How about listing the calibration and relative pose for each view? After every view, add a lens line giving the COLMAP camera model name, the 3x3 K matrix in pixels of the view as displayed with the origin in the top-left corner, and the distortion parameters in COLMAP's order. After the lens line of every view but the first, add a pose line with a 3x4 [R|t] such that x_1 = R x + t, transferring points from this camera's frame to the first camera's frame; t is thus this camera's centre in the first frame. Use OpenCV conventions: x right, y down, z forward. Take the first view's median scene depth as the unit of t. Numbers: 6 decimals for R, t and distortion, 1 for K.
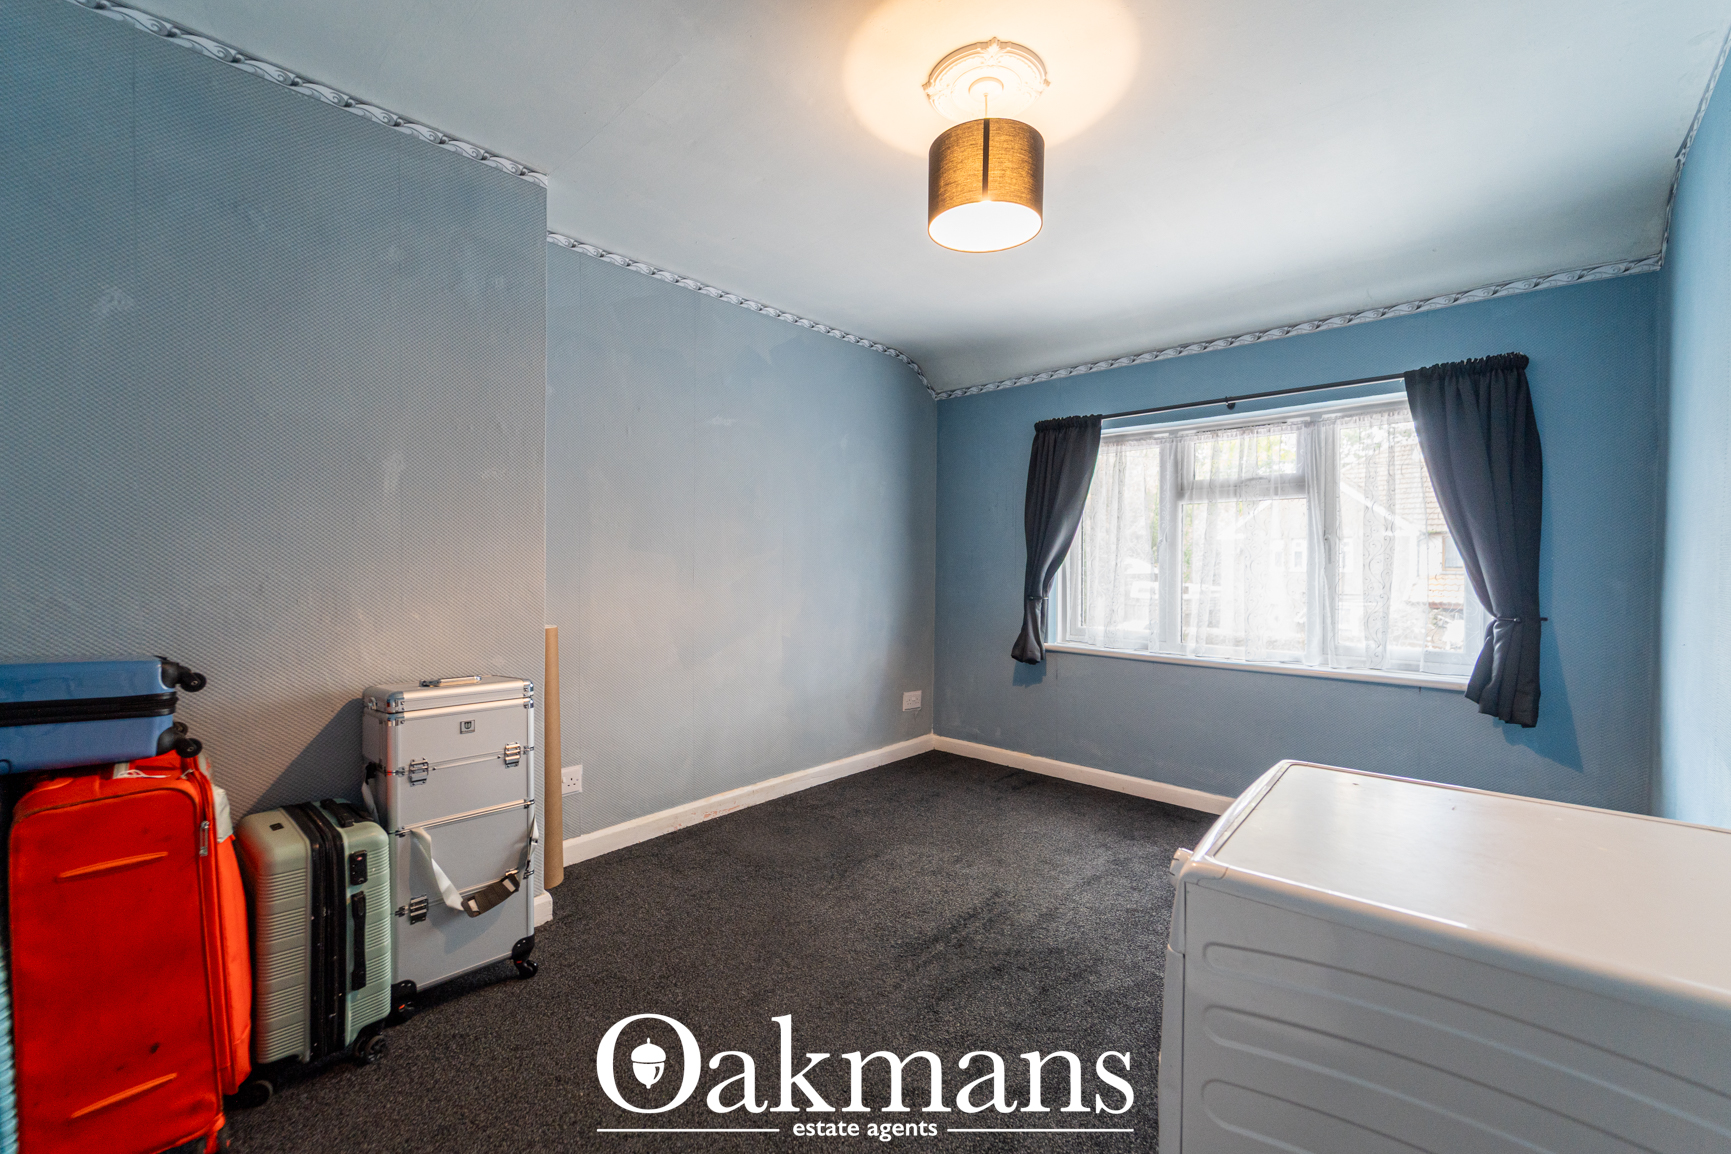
lens RADIAL K [[708.4, 0, 865.1], [0, 708.4, 575.3], [0, 0, 1]] dist [-0.004073, -0.000390]
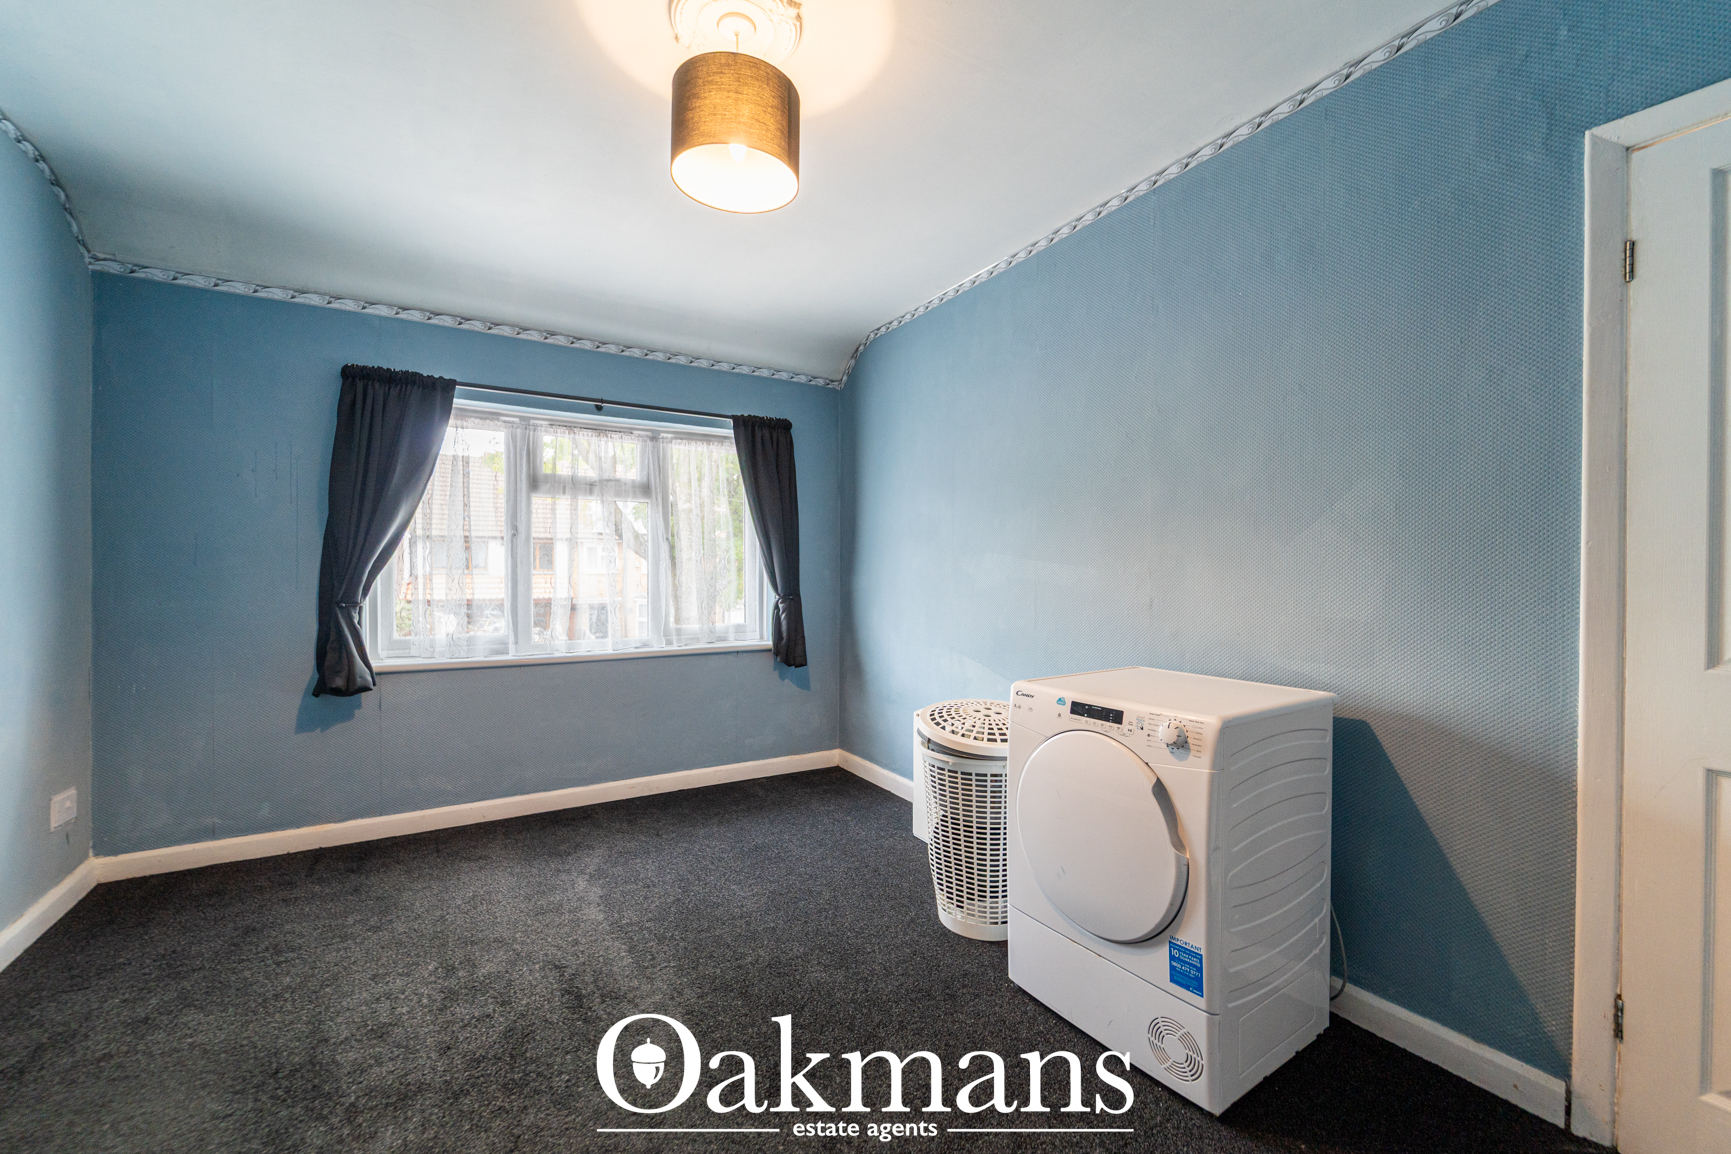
lens RADIAL K [[708.4, 0, 877.4], [0, 708.4, 571.3], [0, 0, 1]] dist [-0.004073, -0.000390]
pose [[0.260115, -0.012826, 0.965492, -0.362296], [0.011262, 0.999884, 0.010248, -0.004510], [-0.965512, 0.008208, 0.260229, 0.316950]]
